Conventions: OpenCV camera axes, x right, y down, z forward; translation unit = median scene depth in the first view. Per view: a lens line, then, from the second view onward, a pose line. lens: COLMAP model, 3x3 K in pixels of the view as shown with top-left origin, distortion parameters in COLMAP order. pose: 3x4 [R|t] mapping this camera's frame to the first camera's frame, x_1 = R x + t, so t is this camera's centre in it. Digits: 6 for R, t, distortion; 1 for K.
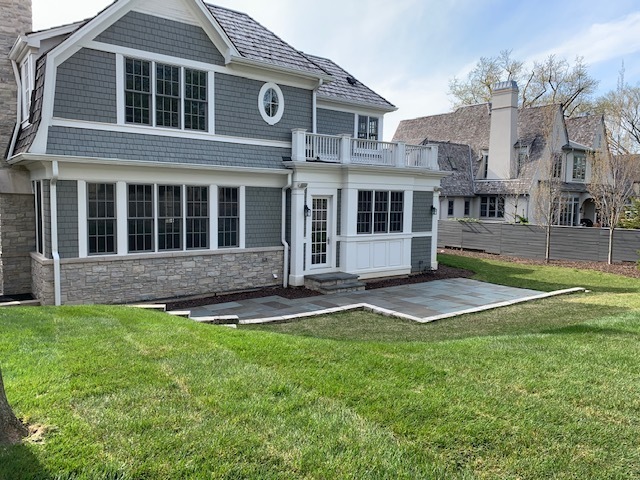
lens RADIAL K [[516.9, 0, 320.0], [0, 516.9, 240.0], [0, 0, 1]] dist [-0.001358, -0.005591]
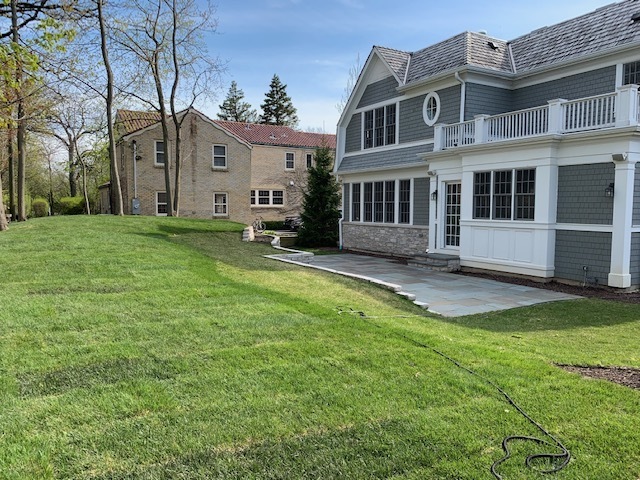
lens RADIAL K [[516.9, 0, 320.0], [0, 516.9, 240.0], [0, 0, 1]] dist [-0.001358, -0.005591]
pose [[-0.185428, 0.047470, -0.981511, 1.175138], [-0.079632, 0.994821, 0.063158, -0.011283], [0.979426, 0.089871, -0.180687, 0.992315]]
